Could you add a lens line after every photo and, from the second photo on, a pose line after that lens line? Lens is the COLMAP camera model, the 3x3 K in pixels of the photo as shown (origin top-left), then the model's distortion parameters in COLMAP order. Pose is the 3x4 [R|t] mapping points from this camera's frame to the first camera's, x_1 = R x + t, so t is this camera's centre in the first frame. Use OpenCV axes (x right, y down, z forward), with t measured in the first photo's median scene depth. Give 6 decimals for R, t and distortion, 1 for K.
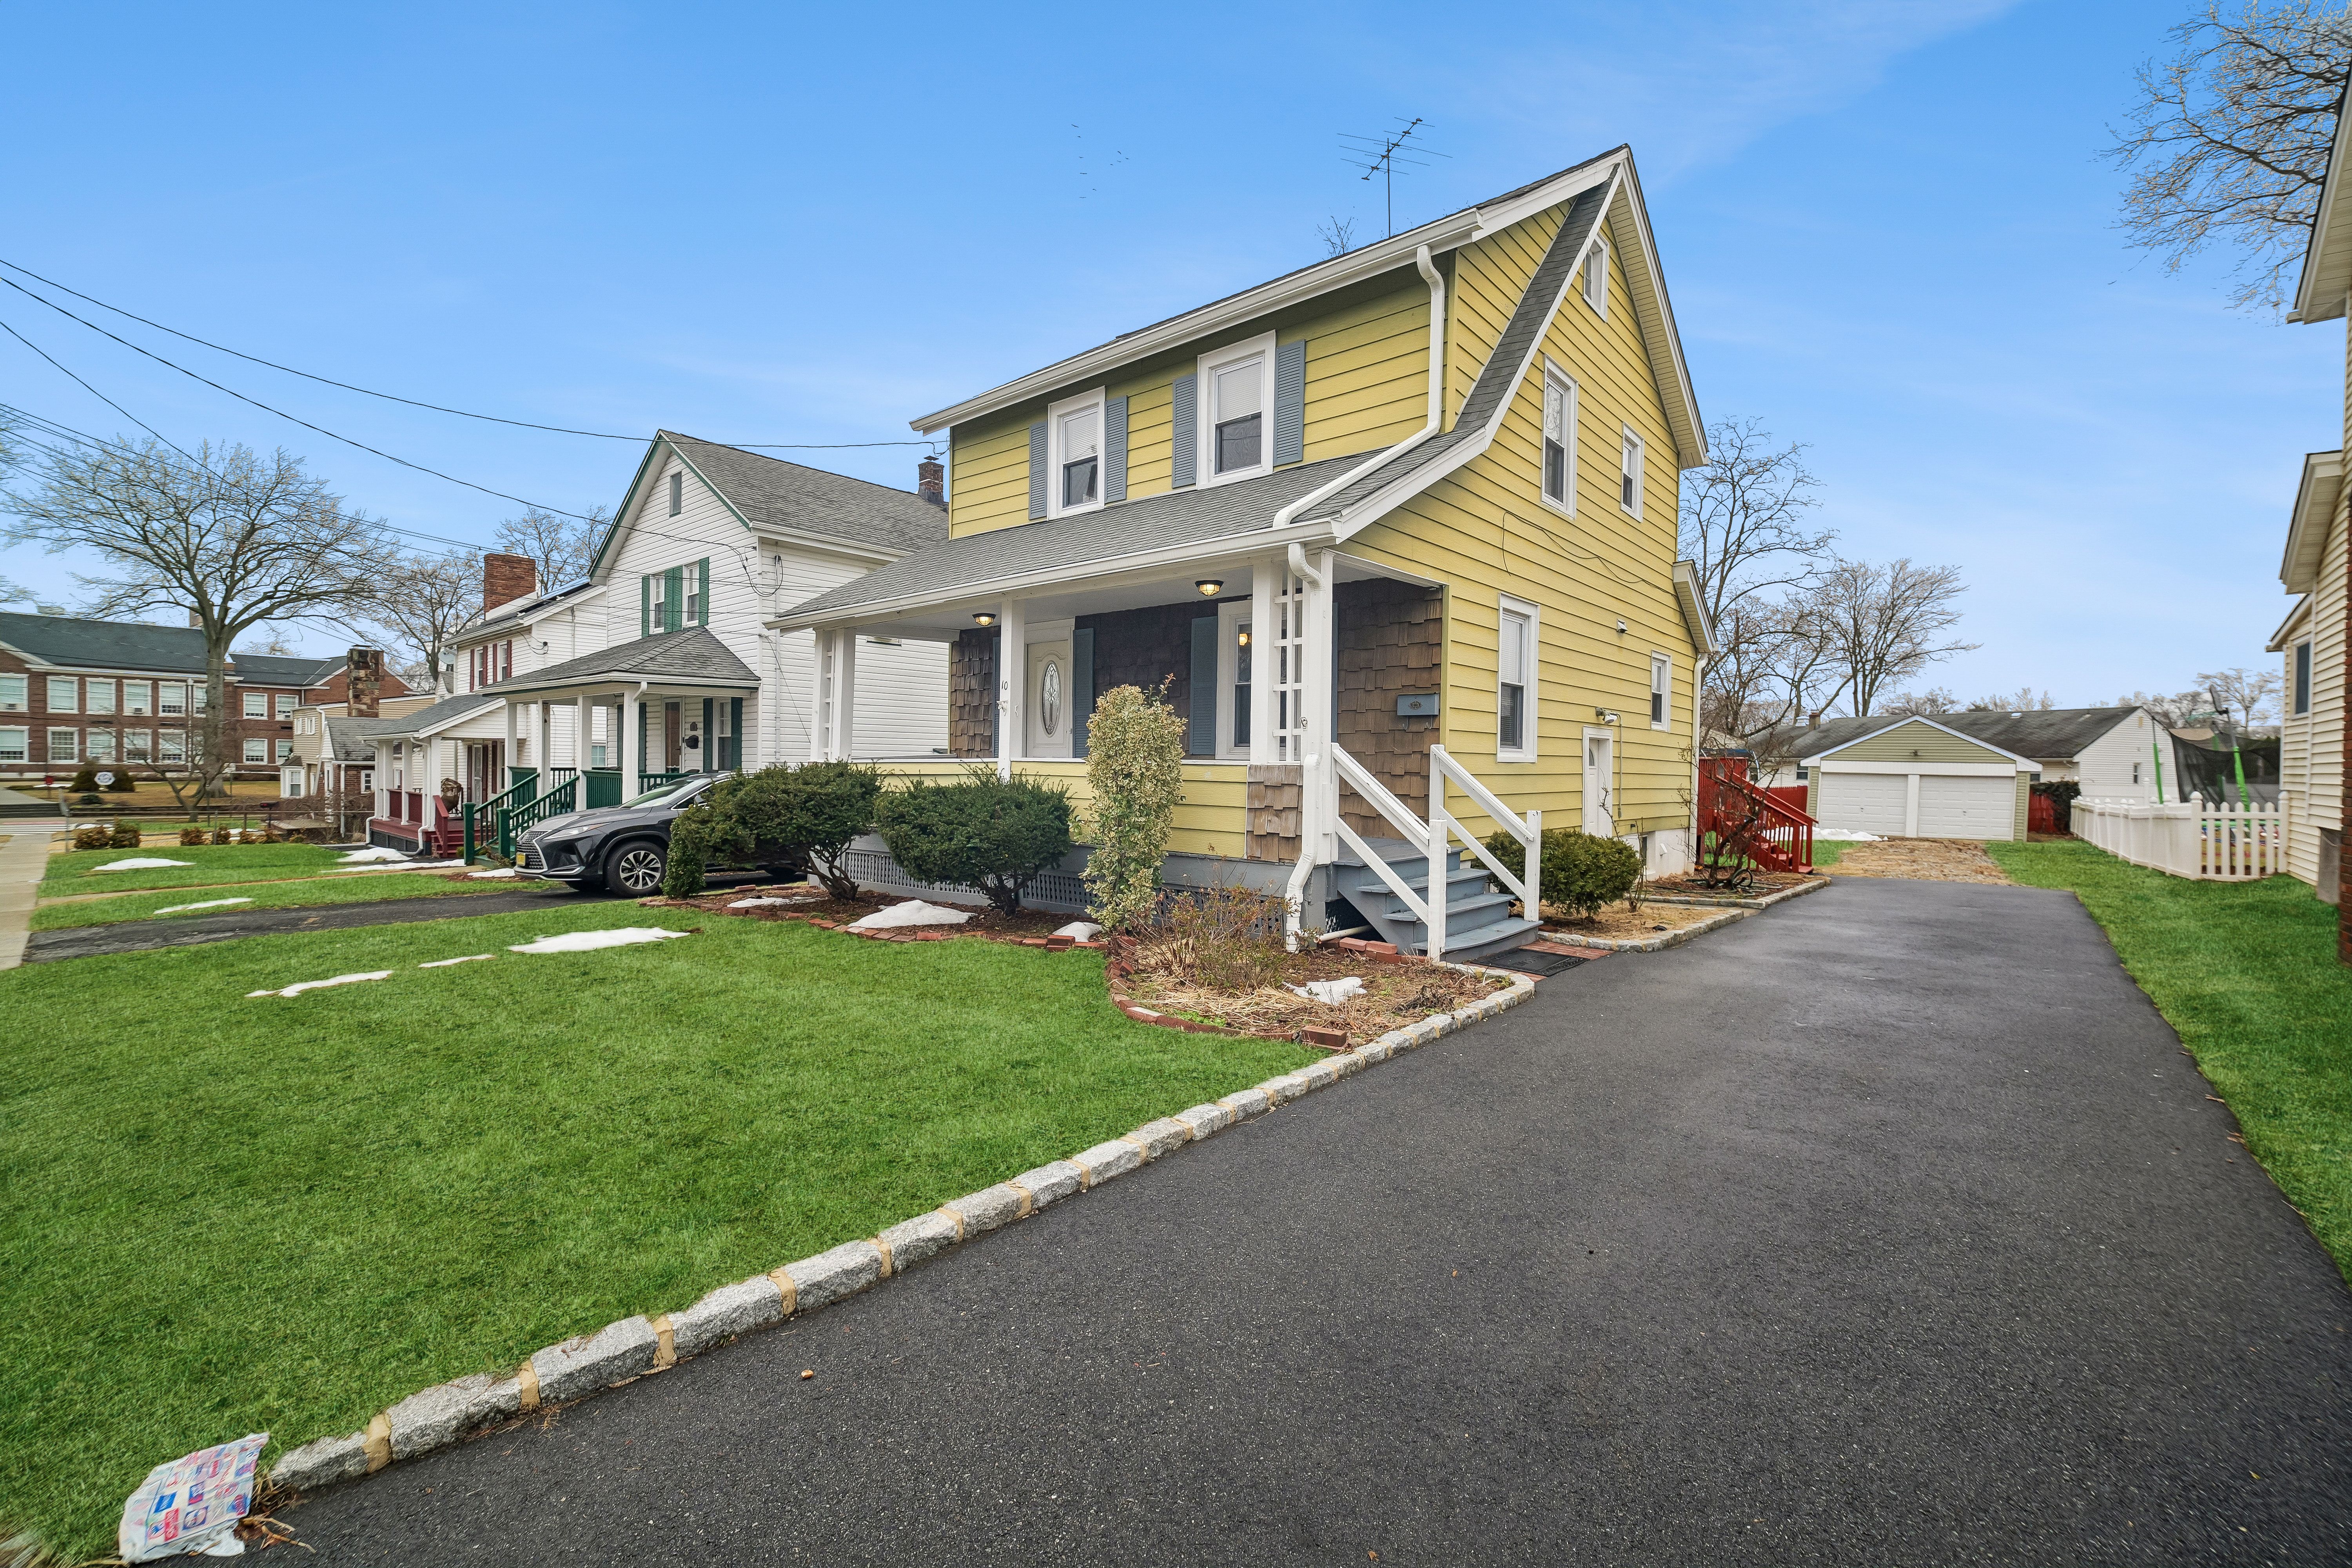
lens RADIAL K [[990.5, 0, 1186.8], [0, 990.5, 782.3], [0, 0, 1]] dist [-0.002177, -0.000817]
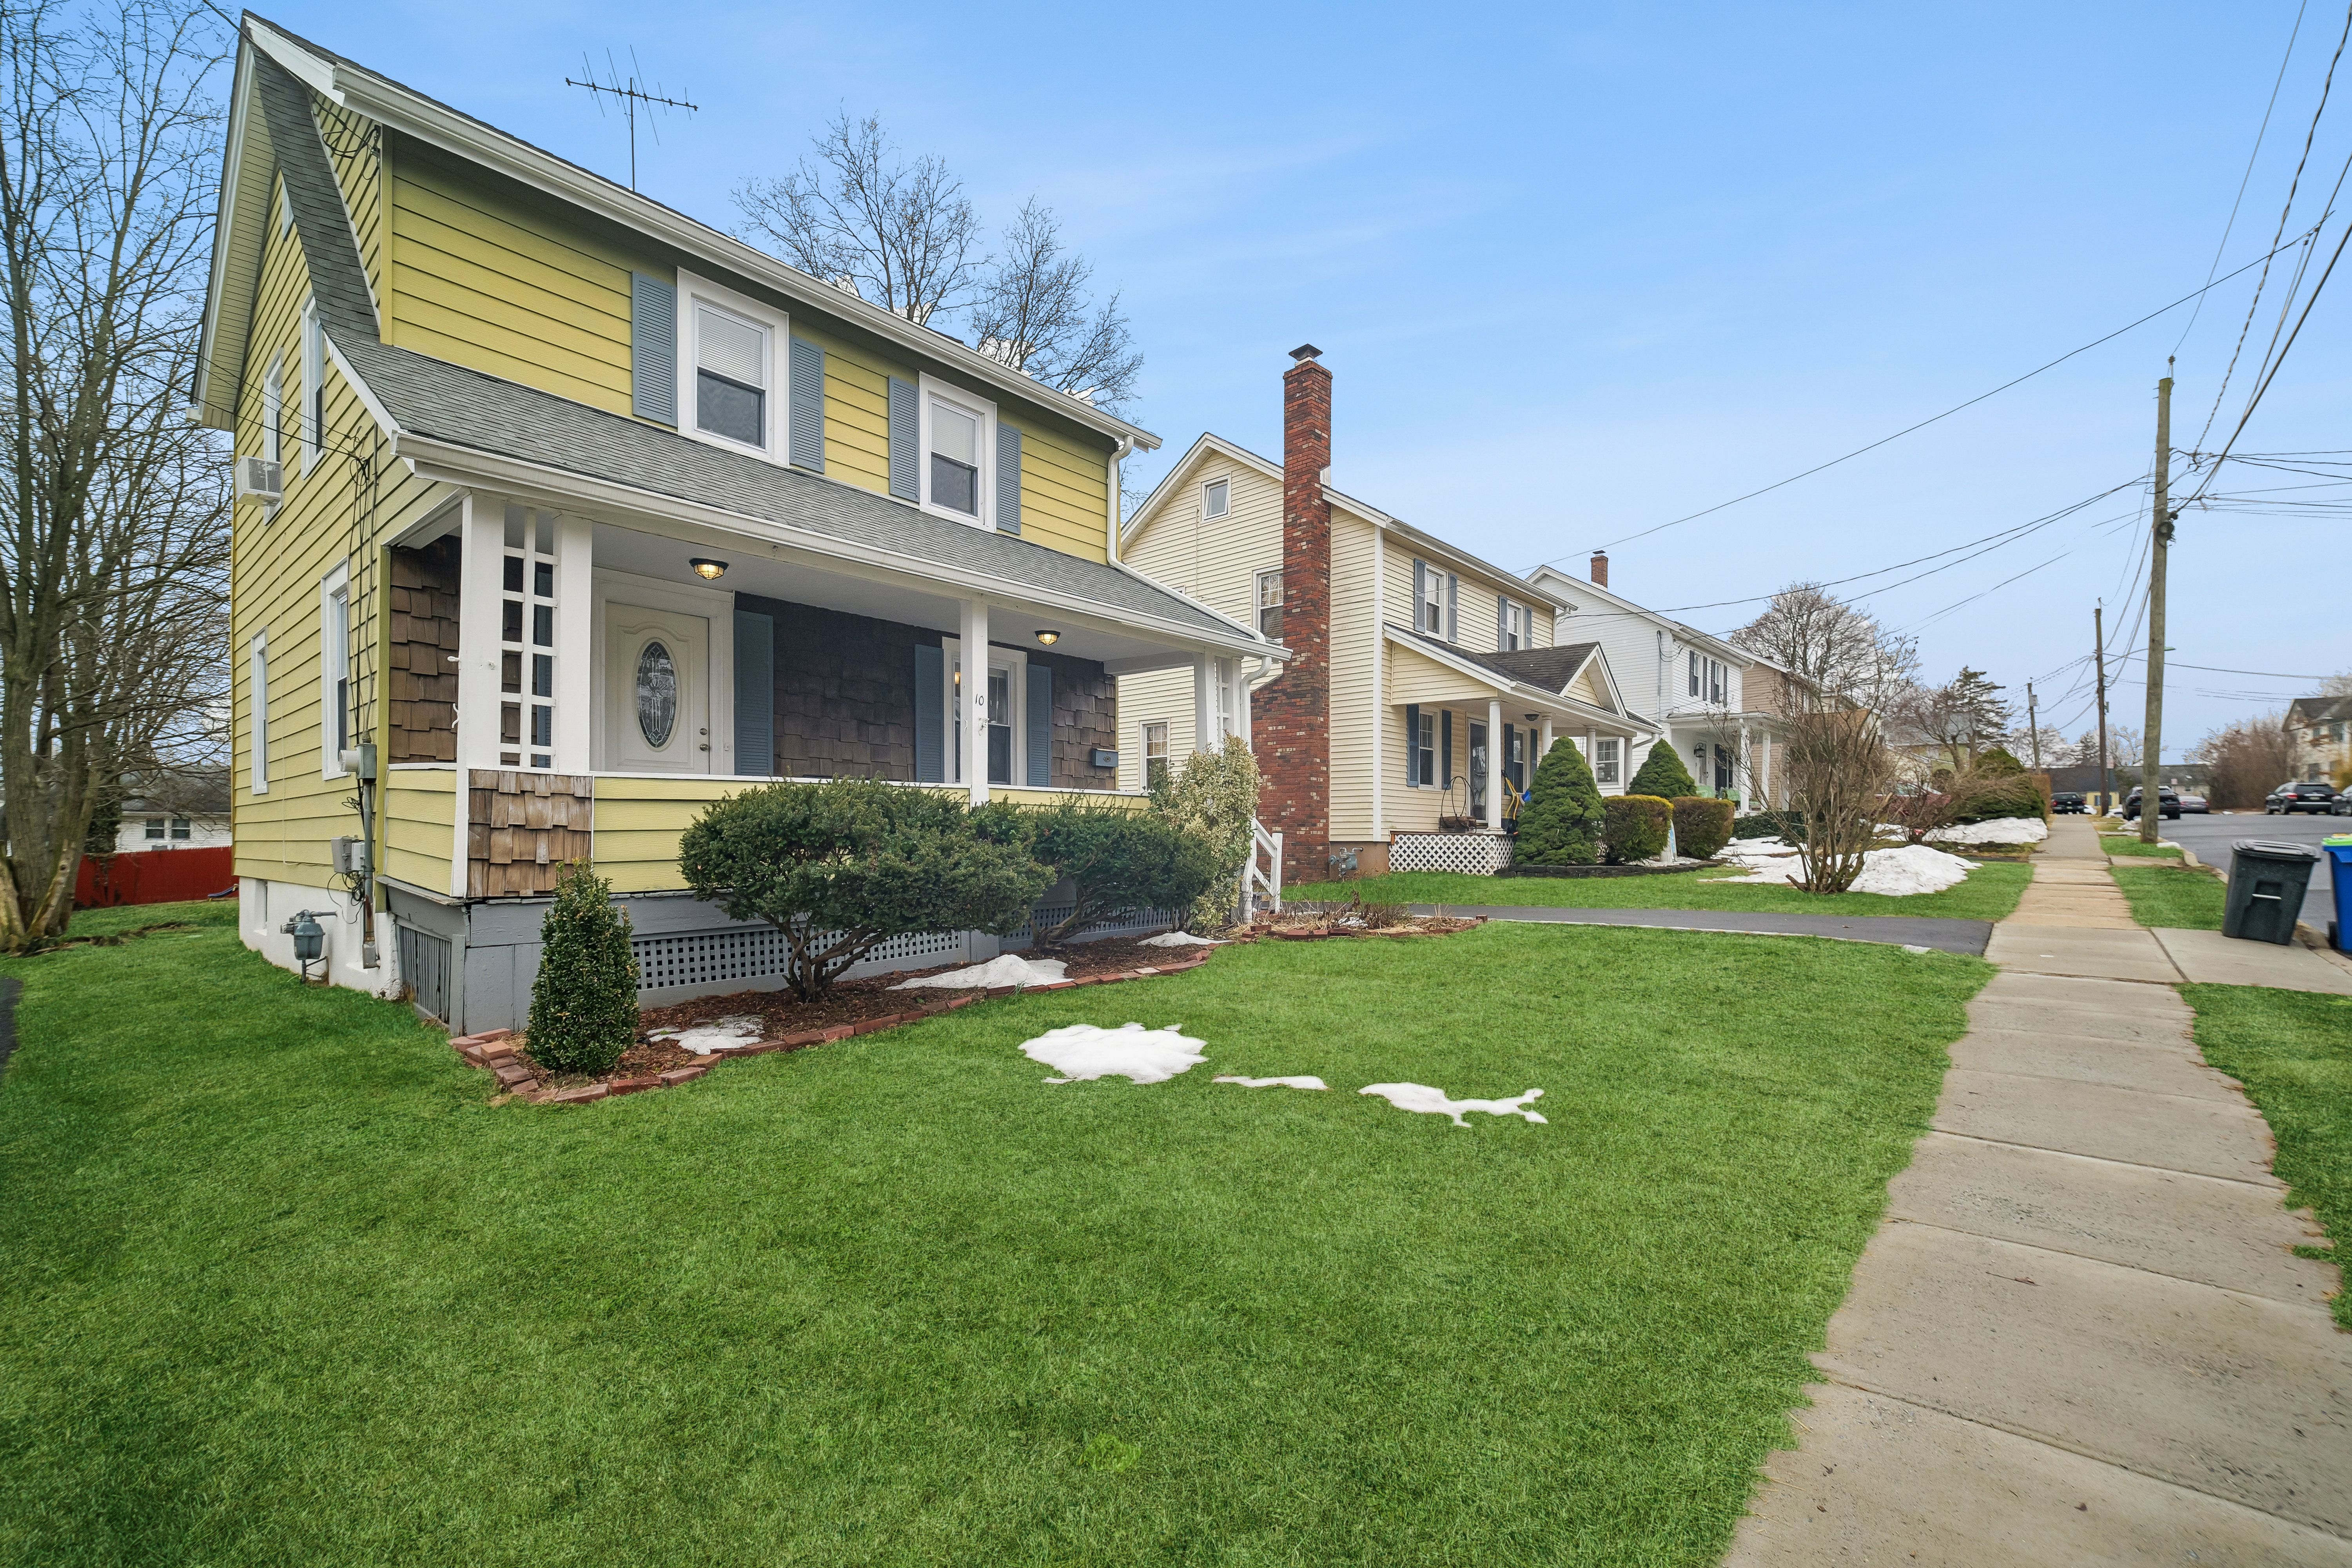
lens RADIAL K [[990.5, 0, 1186.8], [0, 990.5, 782.3], [0, 0, 1]] dist [-0.002177, -0.000817]
pose [[-0.007882, 0.026298, 0.999623, -0.891761], [0.003972, 0.999647, -0.026268, -0.006889], [-0.999961, 0.003764, -0.007984, 0.715167]]
